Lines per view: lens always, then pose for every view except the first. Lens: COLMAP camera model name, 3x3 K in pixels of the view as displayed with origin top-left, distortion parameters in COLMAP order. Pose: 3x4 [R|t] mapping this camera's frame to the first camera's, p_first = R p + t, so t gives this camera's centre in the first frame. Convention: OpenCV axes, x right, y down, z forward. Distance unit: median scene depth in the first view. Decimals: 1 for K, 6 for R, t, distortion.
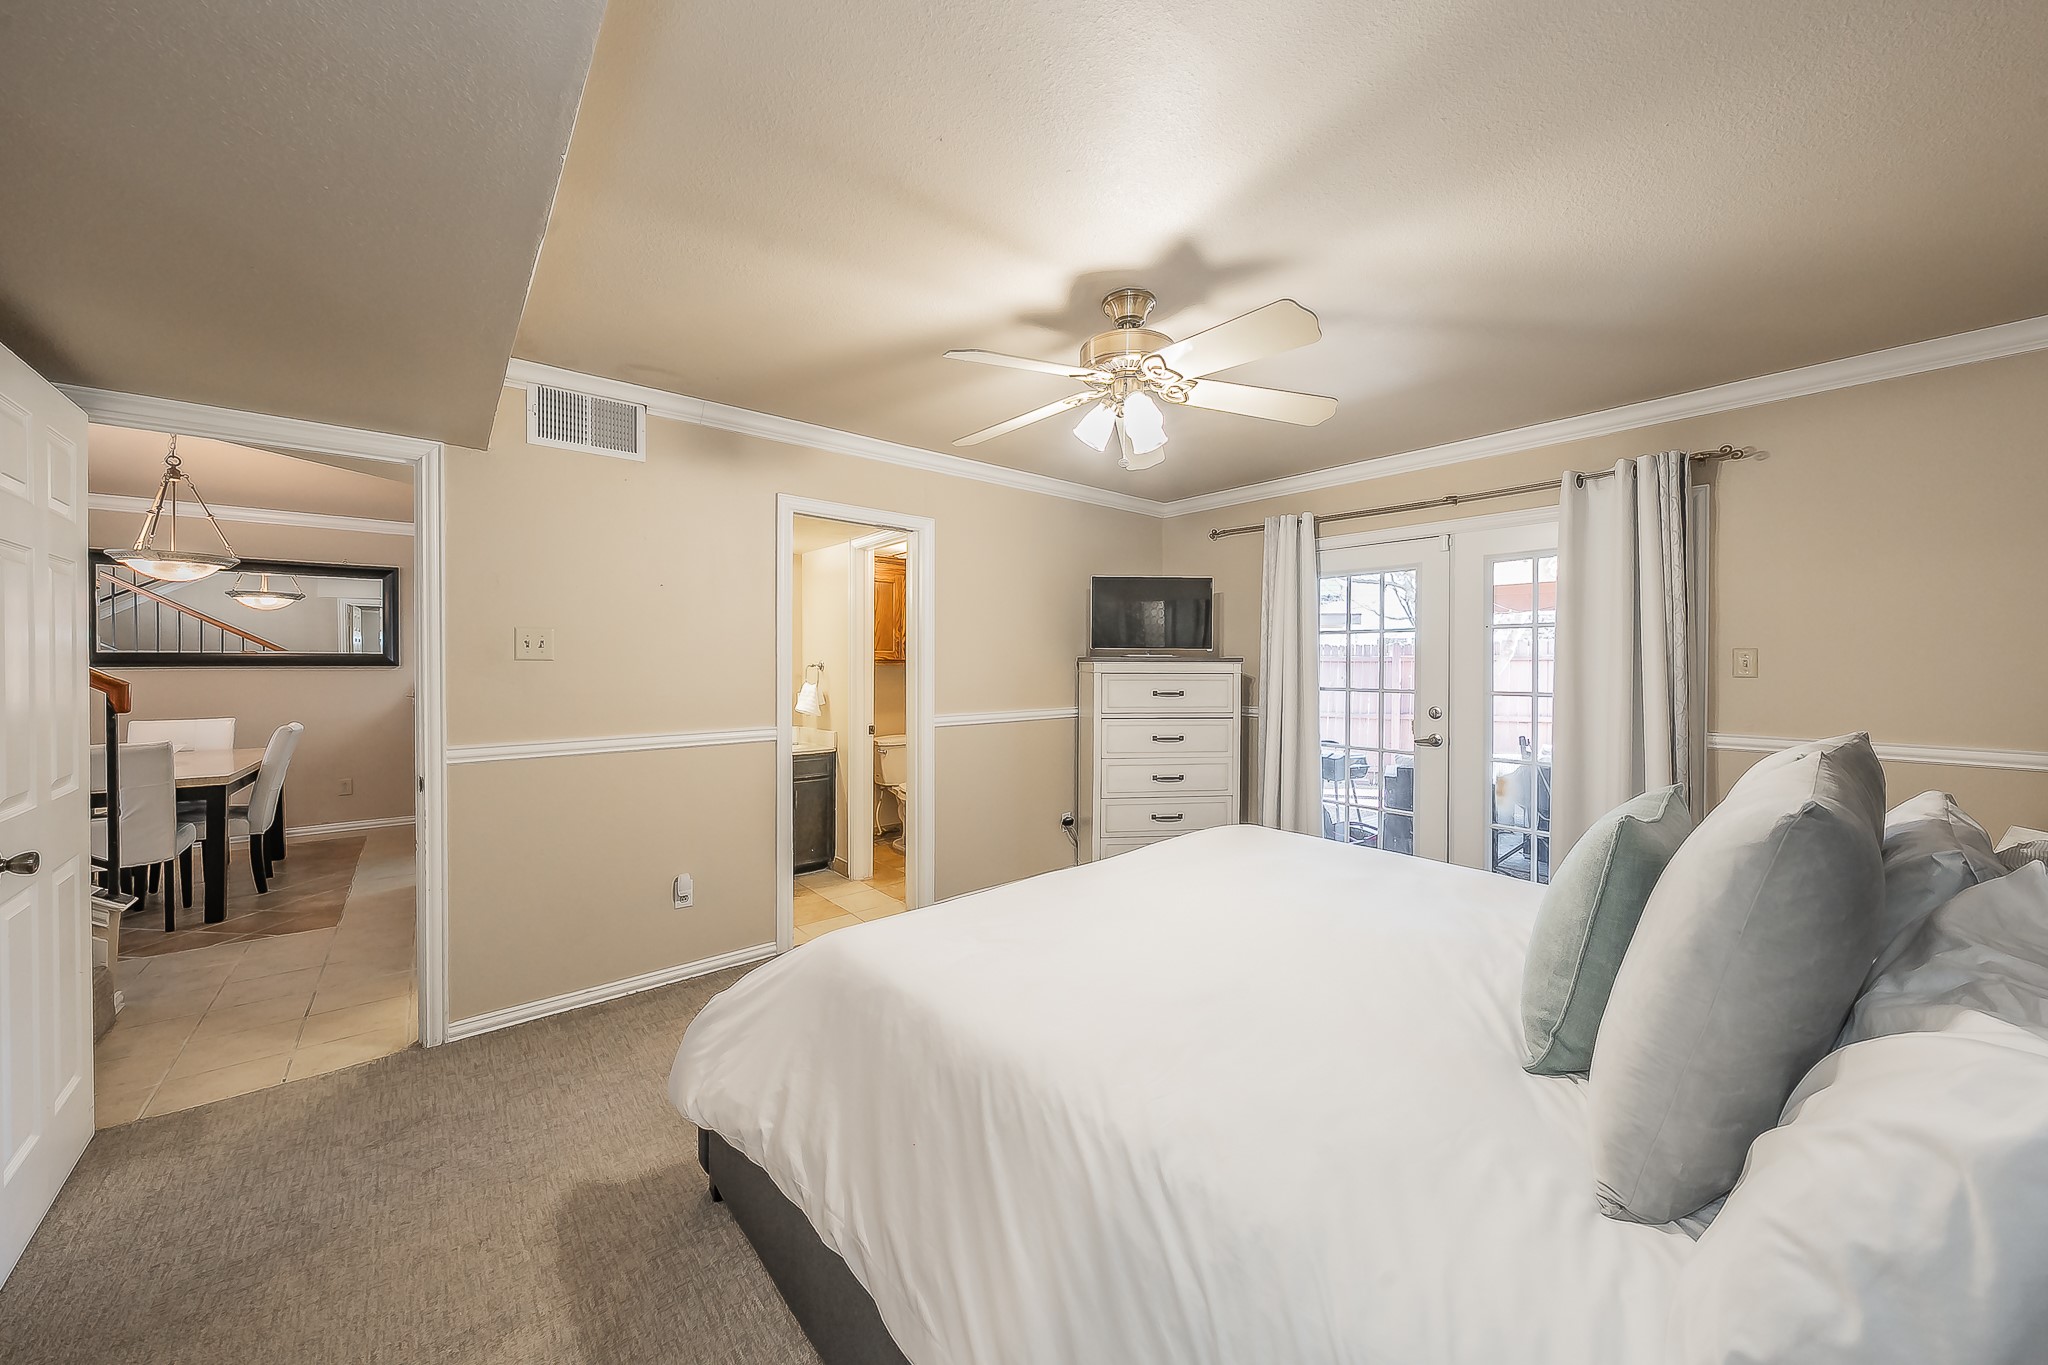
lens RADIAL K [[738.9, 0, 1041.4], [0, 738.9, 670.0], [0, 0, 1]] dist [0.000343, 0.000299]
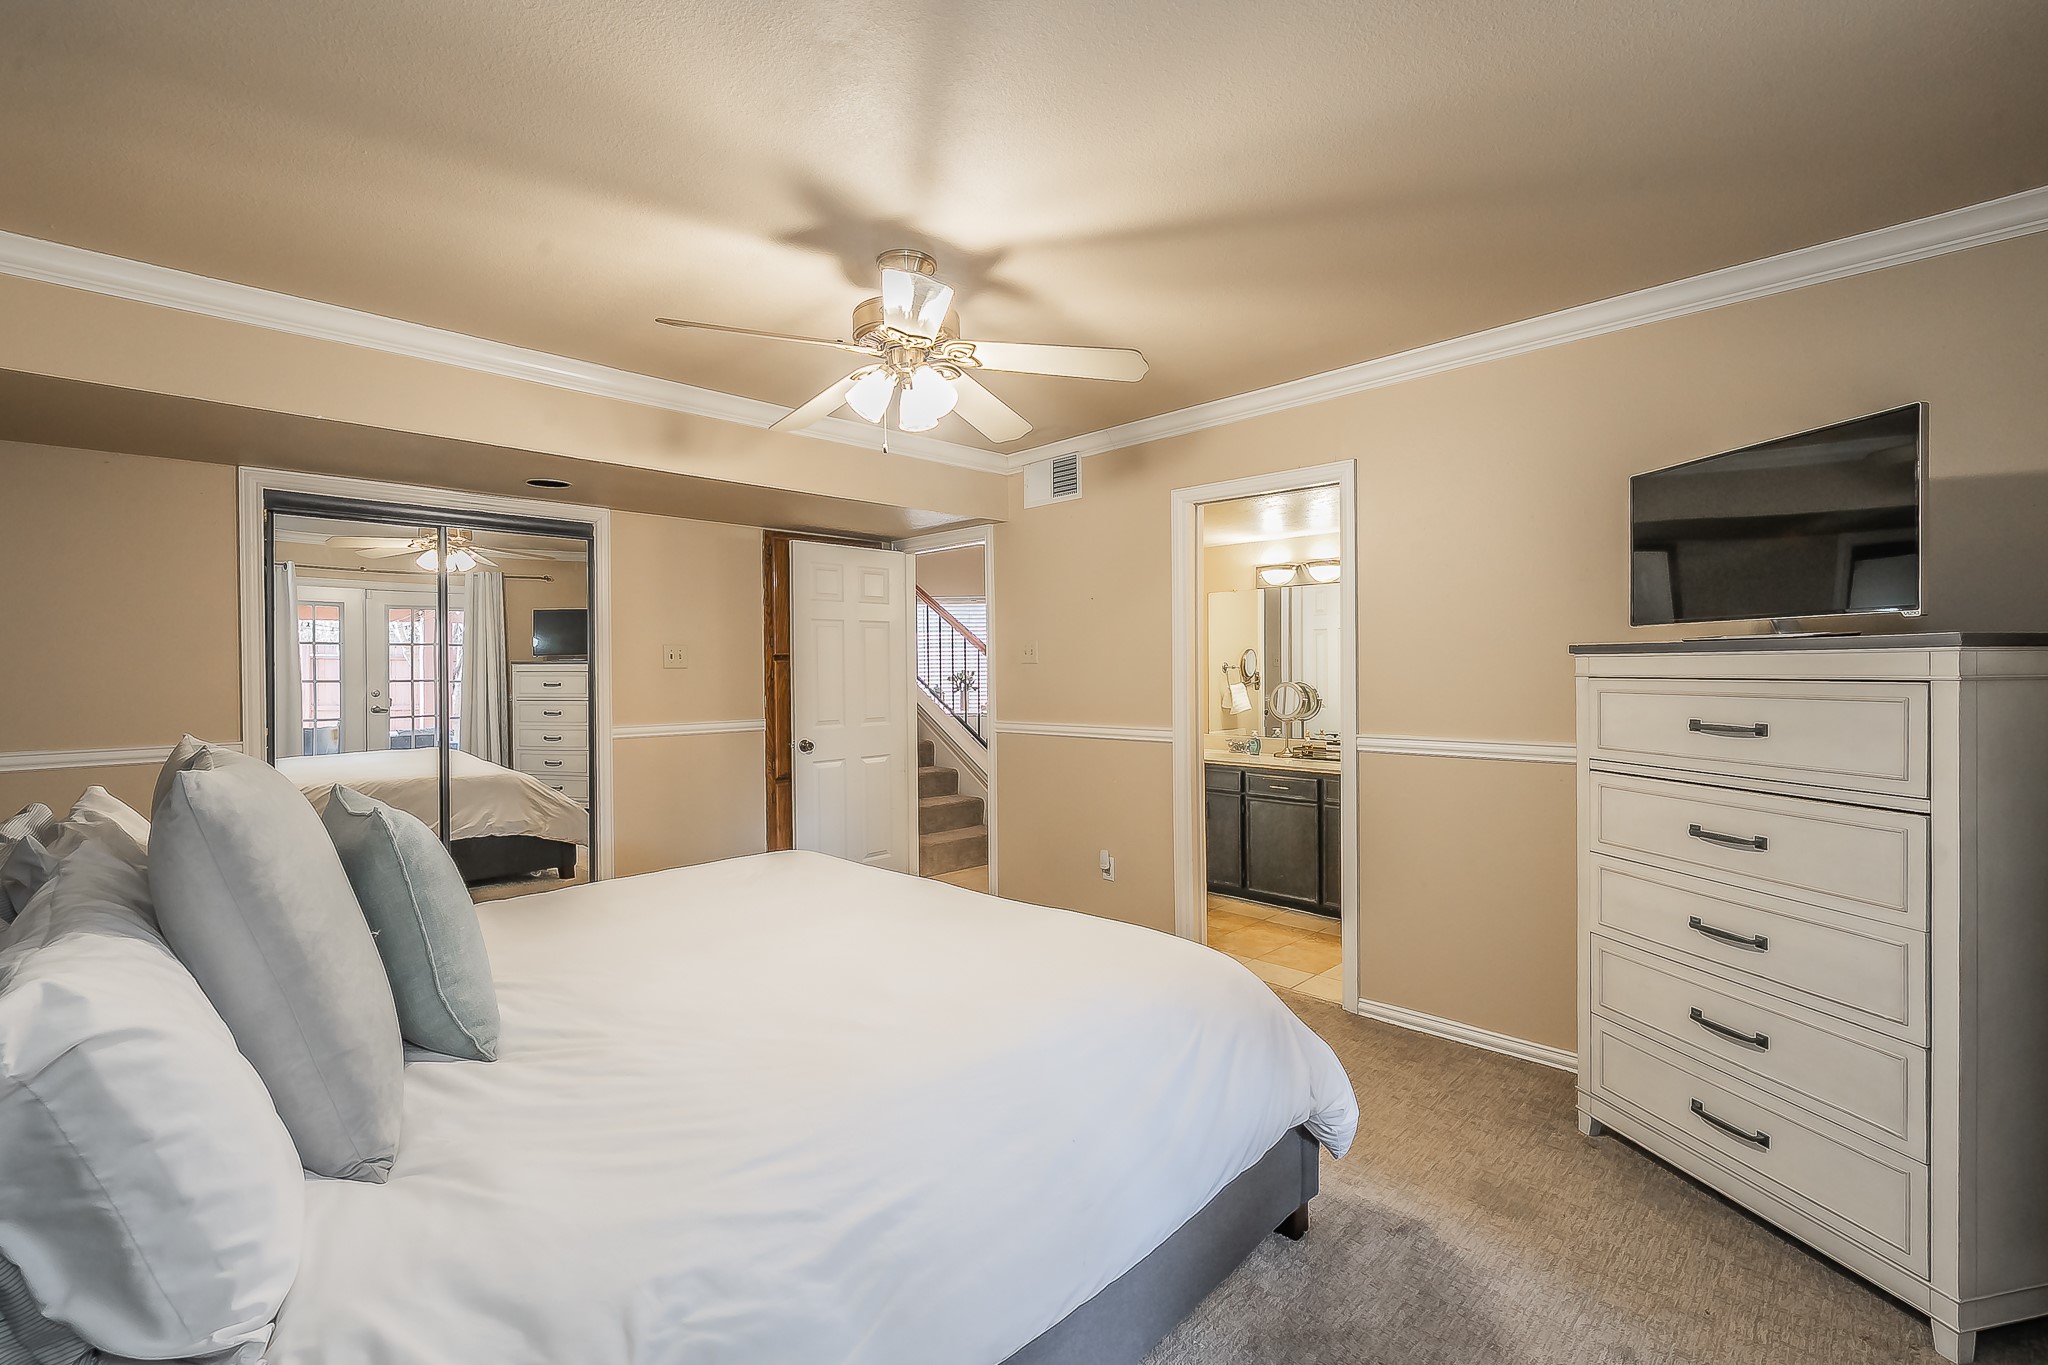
lens RADIAL K [[894.9, 0, 1012.1], [0, 894.9, 682.2], [0, 0, 1]] dist [-0.002743, -0.000858]
pose [[0.045520, 0.010293, -0.998910, 0.685238], [-0.001859, 0.999946, 0.010219, 0.002706], [0.998962, 0.001392, 0.045537, 0.616050]]
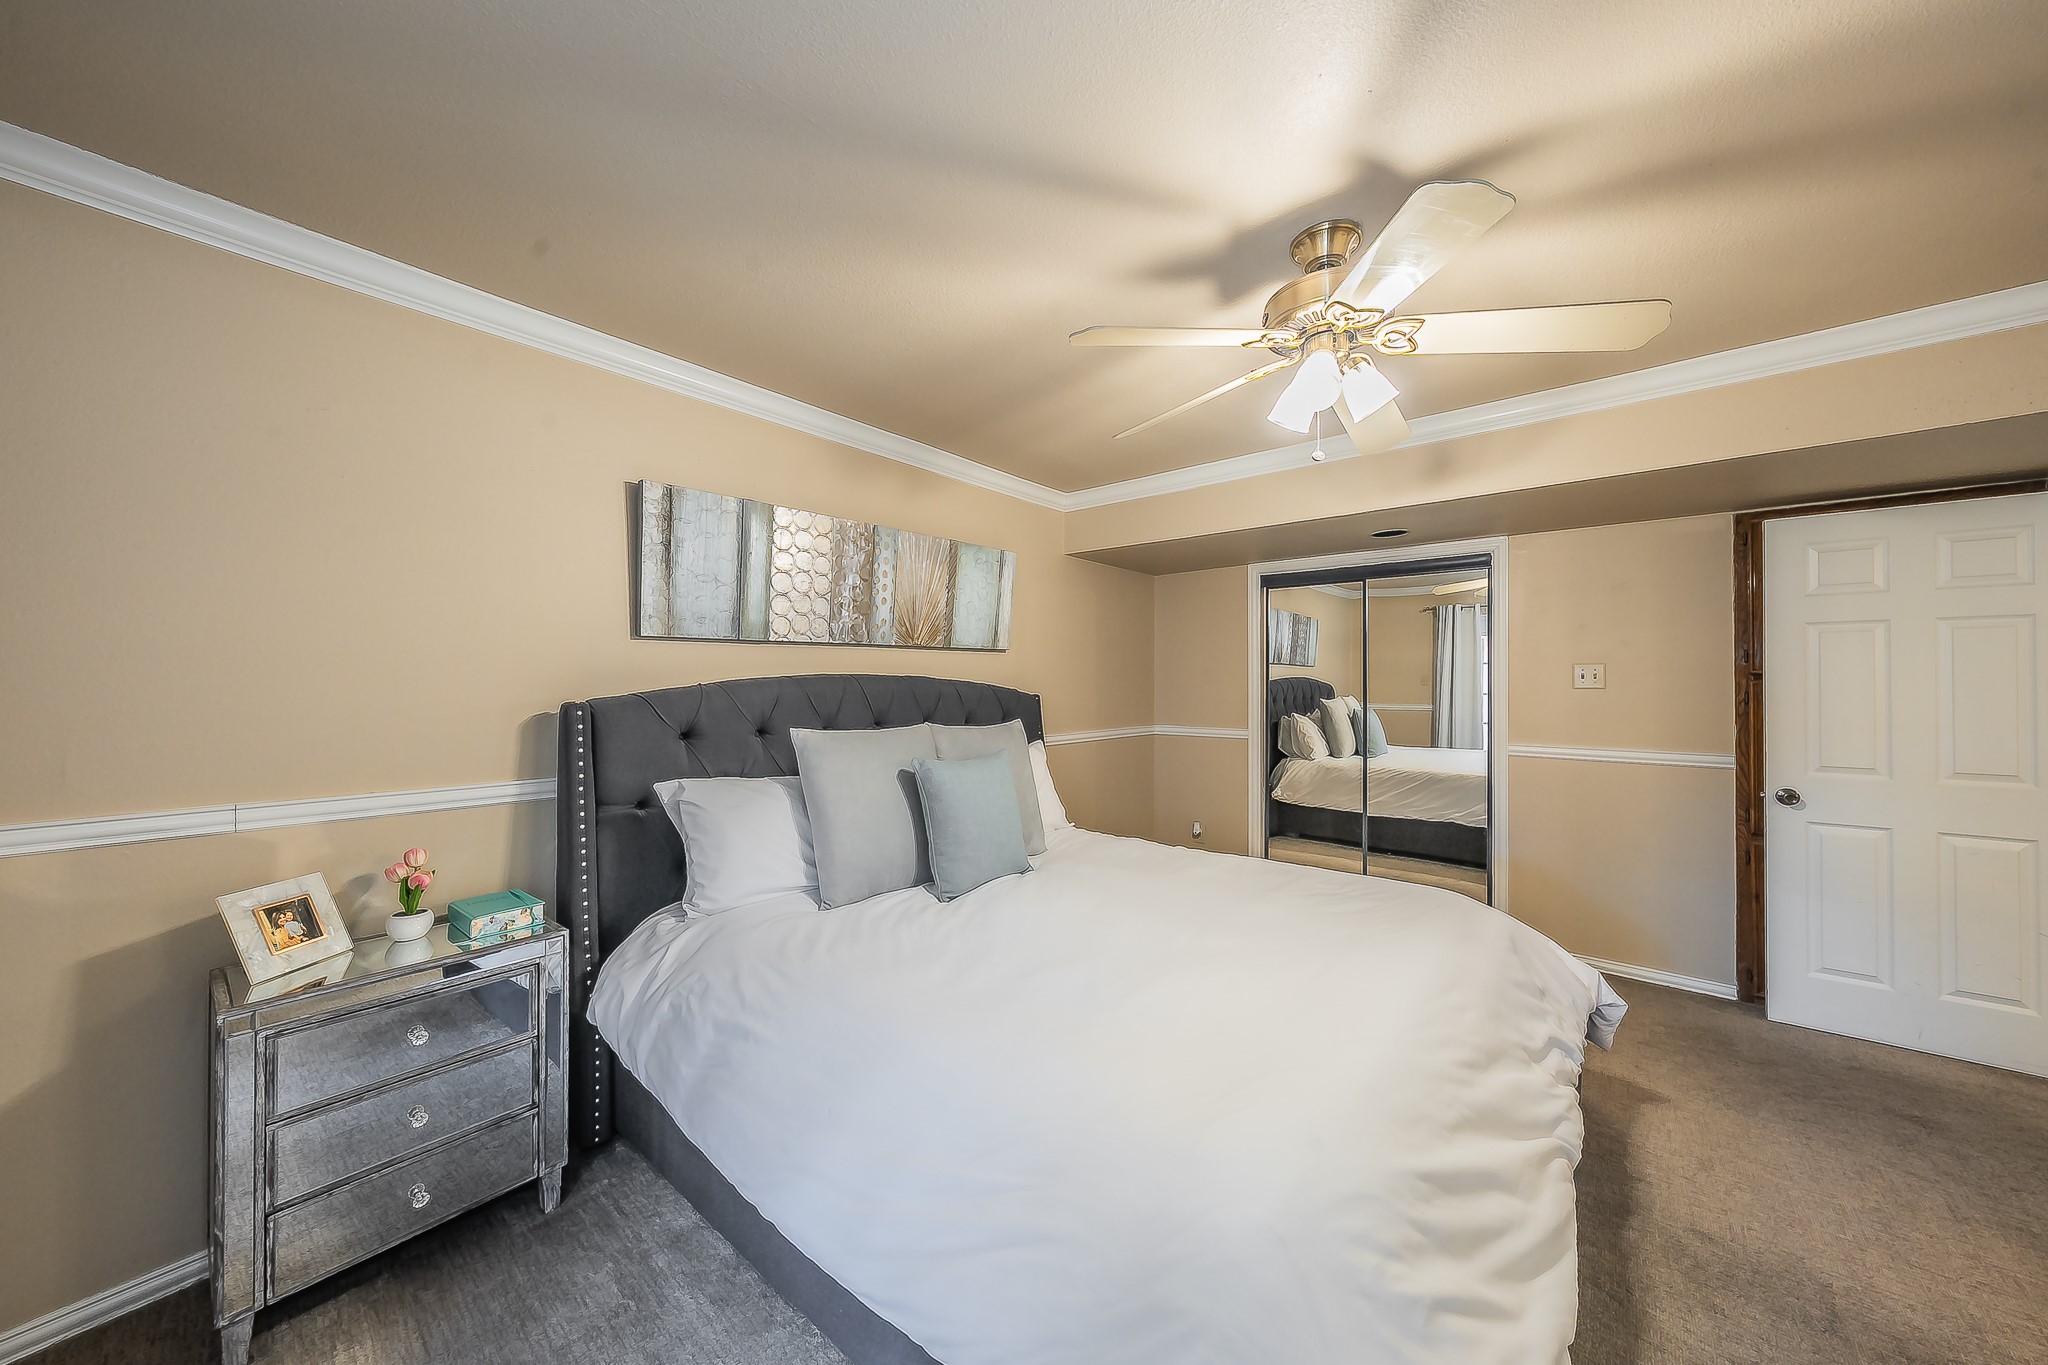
lens RADIAL K [[688.2, 0, 1008.2], [0, 688.2, 678.2], [0, 0, 1]] dist [-0.006511, 0.000106]
pose [[-0.991444, -0.007145, -0.130338, 0.308356], [-0.007370, 0.999972, 0.001238, -0.011296], [0.130325, 0.002188, -0.991469, 0.966519]]
